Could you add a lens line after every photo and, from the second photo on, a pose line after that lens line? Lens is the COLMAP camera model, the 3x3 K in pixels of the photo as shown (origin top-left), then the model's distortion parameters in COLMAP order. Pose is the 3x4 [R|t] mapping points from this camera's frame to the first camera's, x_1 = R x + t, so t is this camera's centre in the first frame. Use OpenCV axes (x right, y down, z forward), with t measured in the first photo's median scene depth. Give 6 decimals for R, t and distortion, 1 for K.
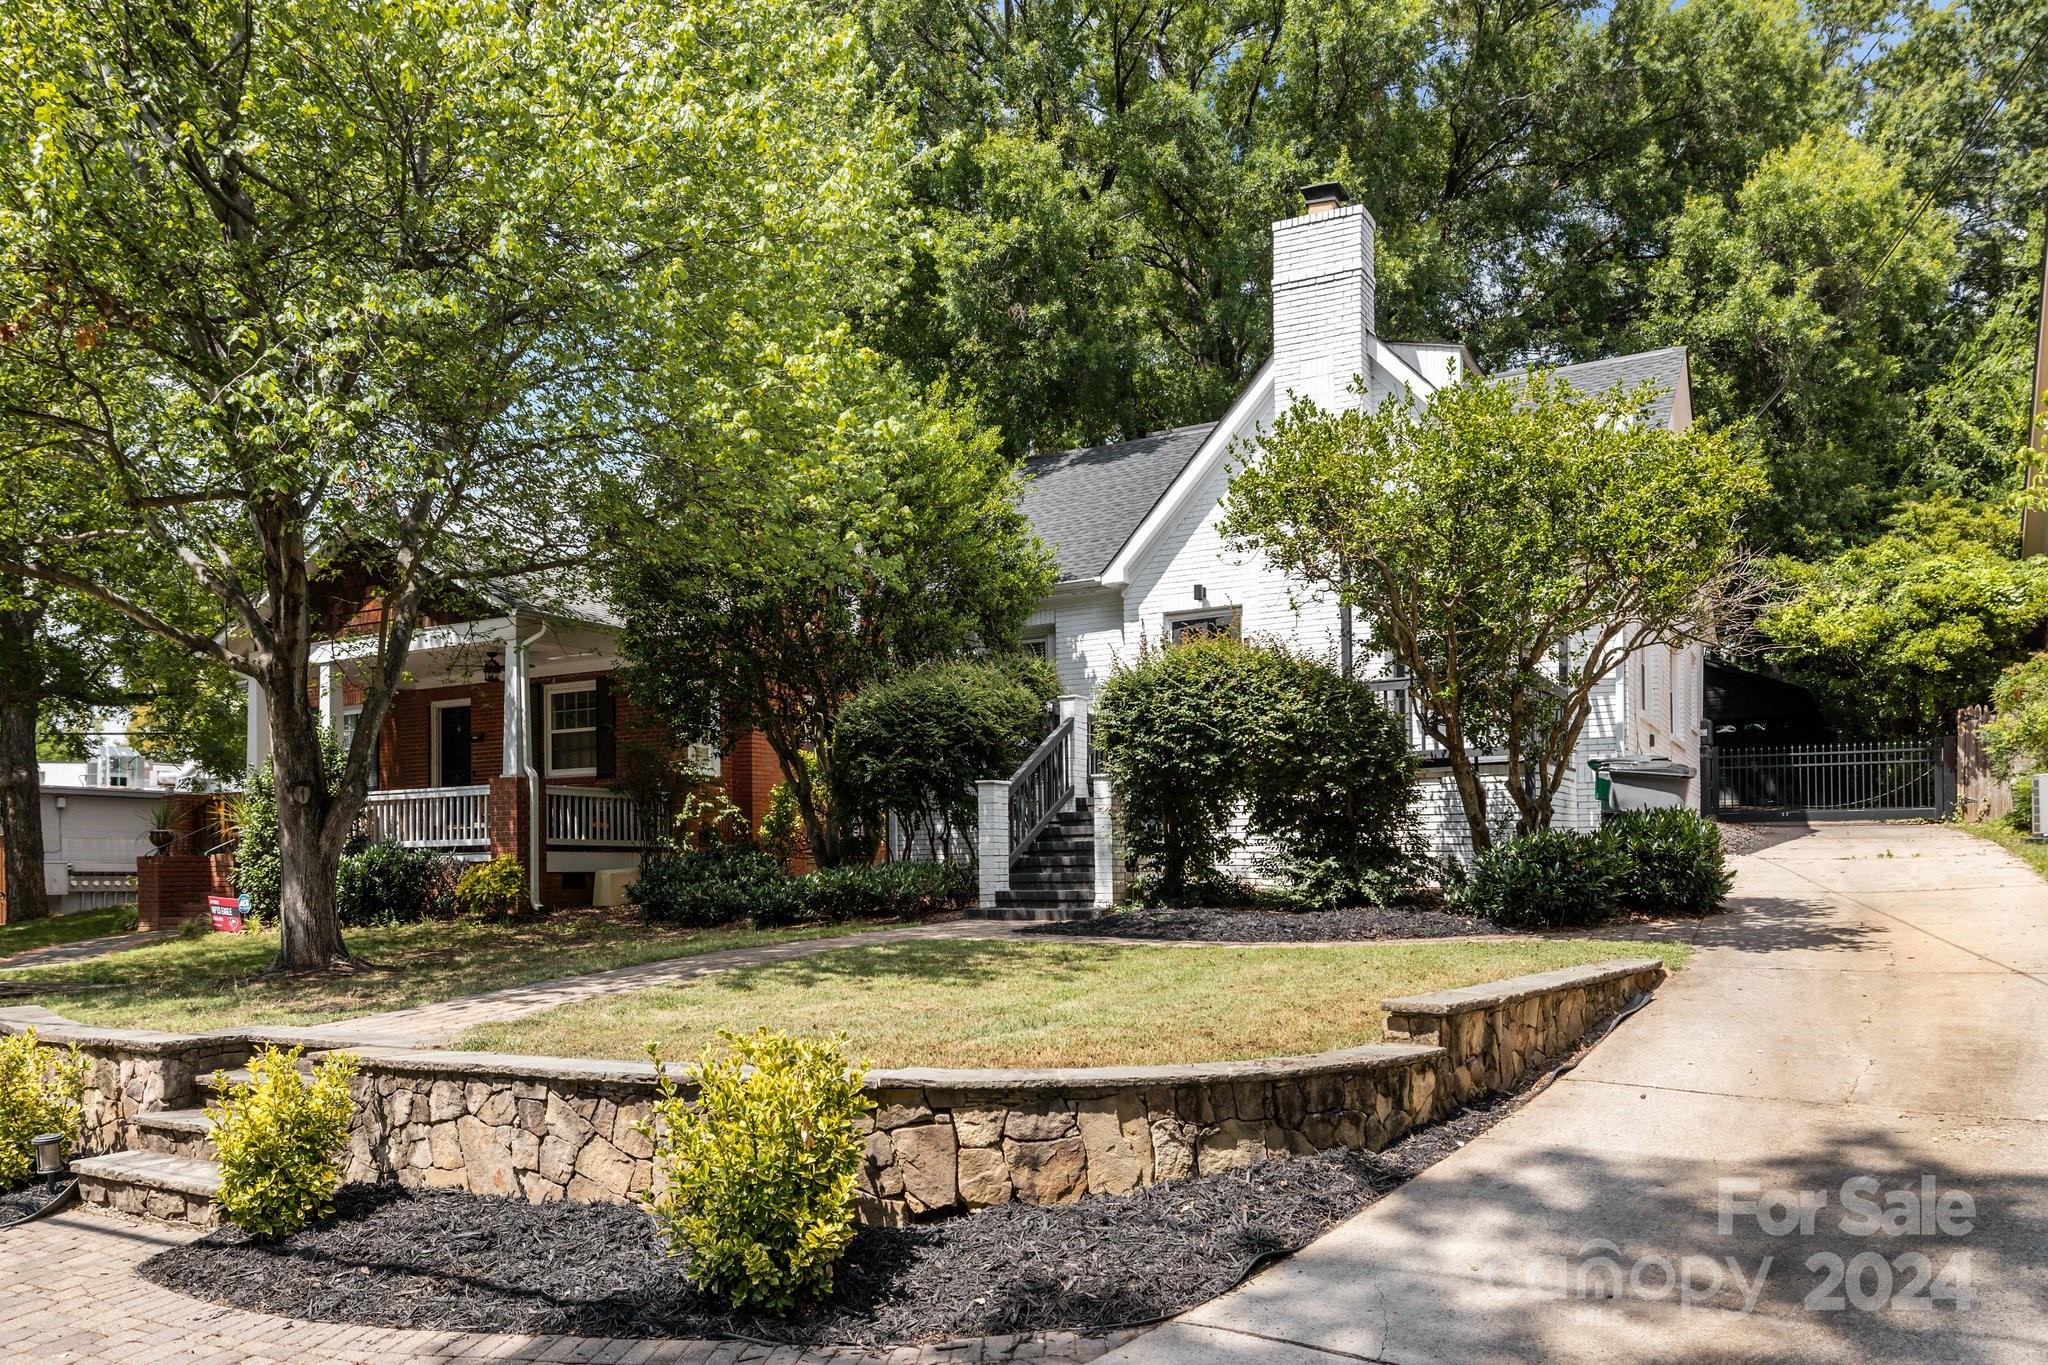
lens RADIAL K [[1432.2, 0, 1021.8], [0, 1432.2, 666.5], [0, 0, 1]] dist [-0.005912, 0.002395]
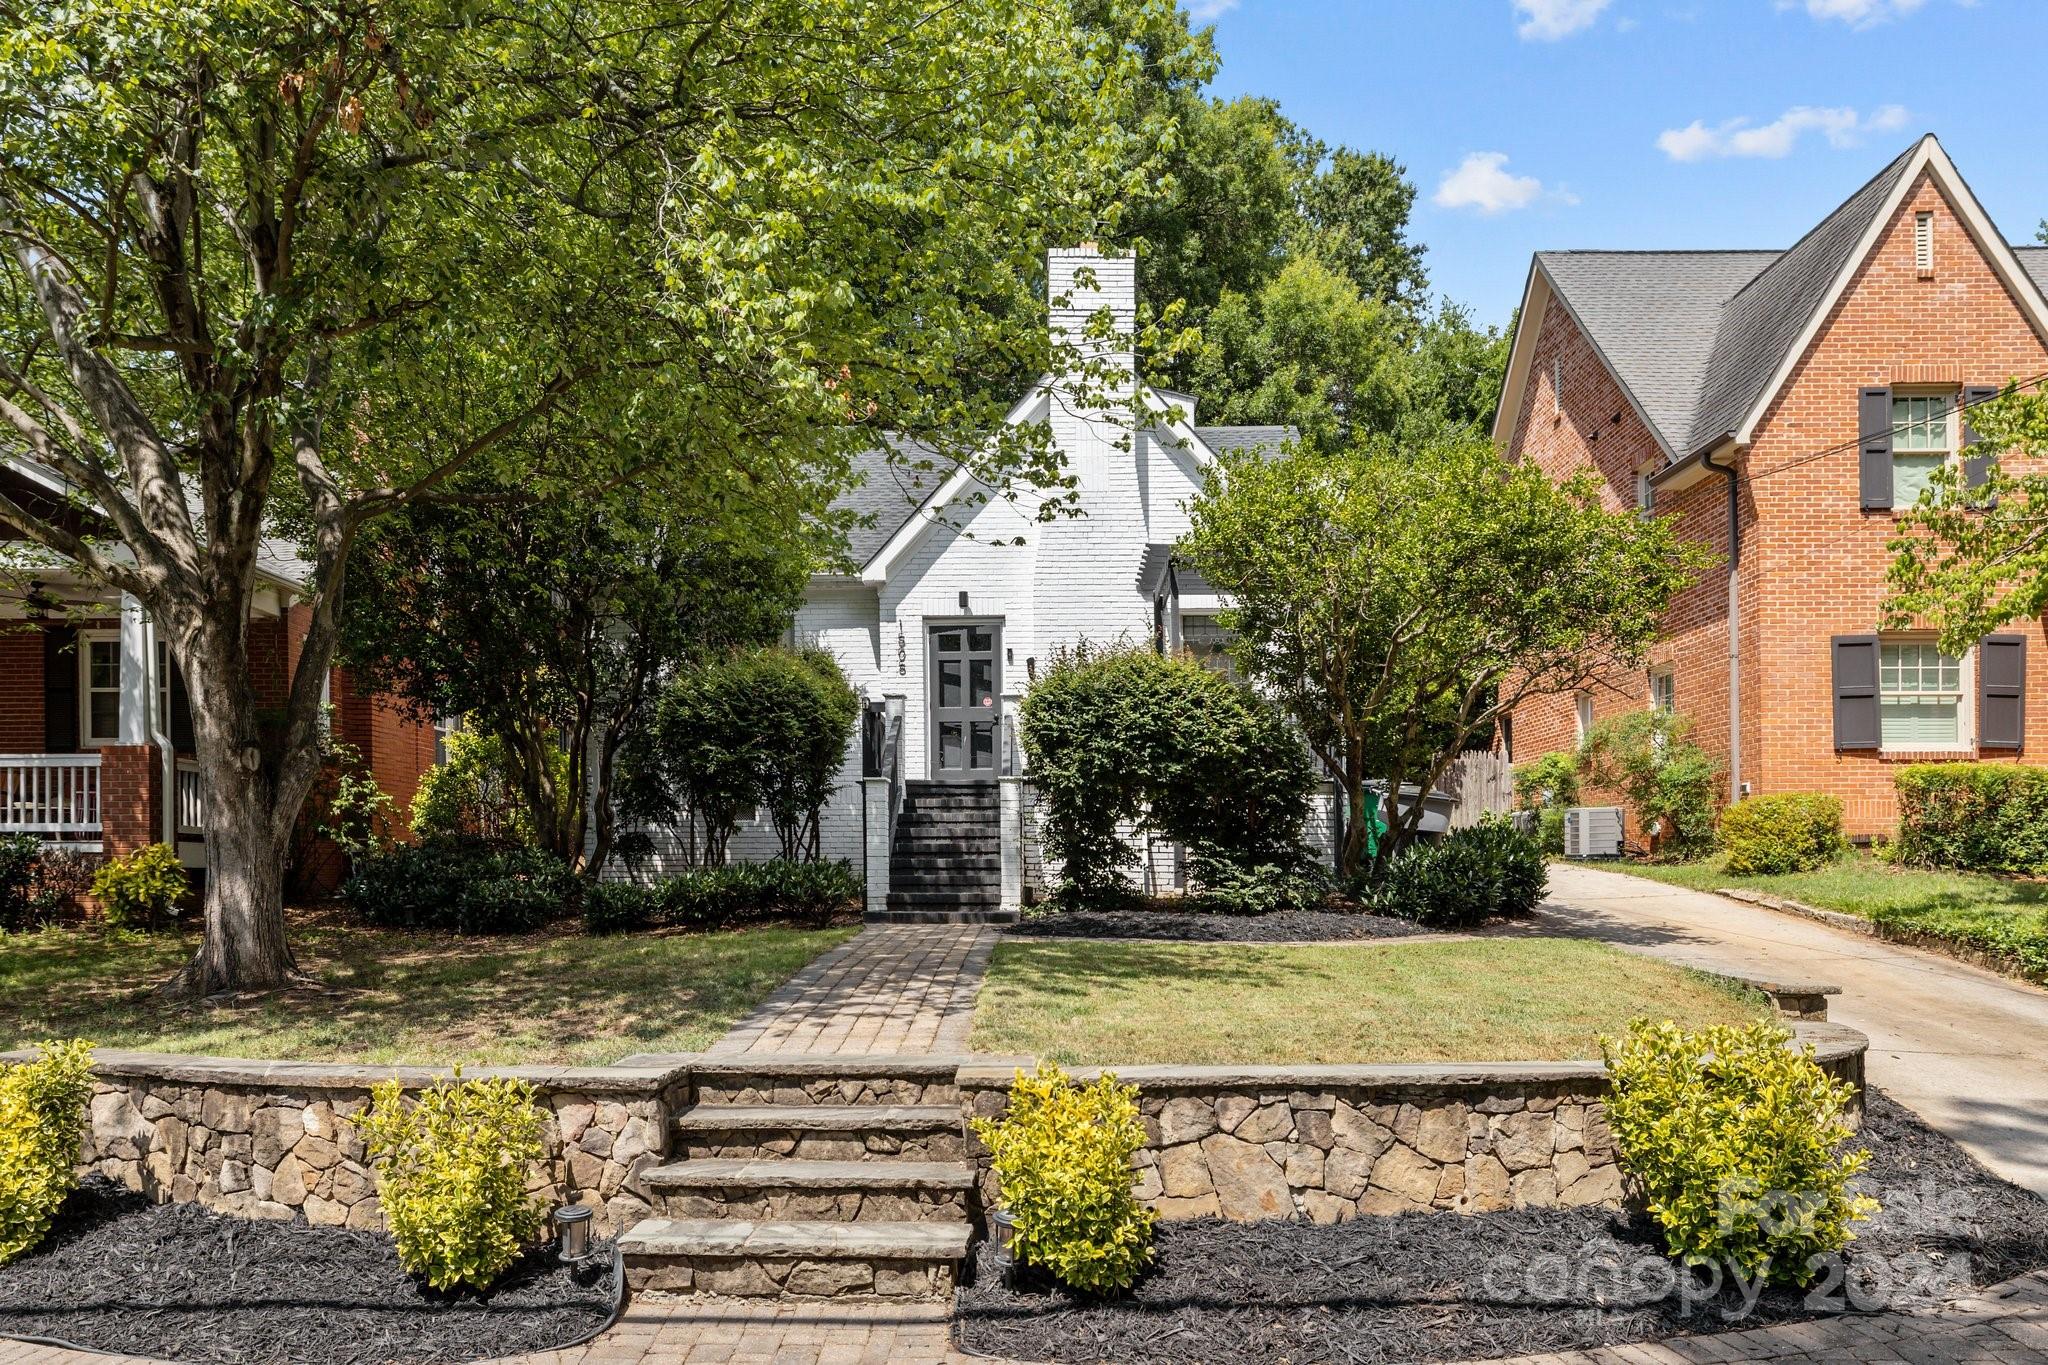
lens RADIAL K [[1428.5, 0, 1022.9], [0, 1428.5, 697.5], [0, 0, 1]] dist [0.002480, -0.000422]
pose [[0.887305, 0.069337, 0.455940, -0.447653], [-0.076016, 0.997100, -0.003700, 0.026881], [-0.454875, -0.031376, 0.890003, 0.132311]]
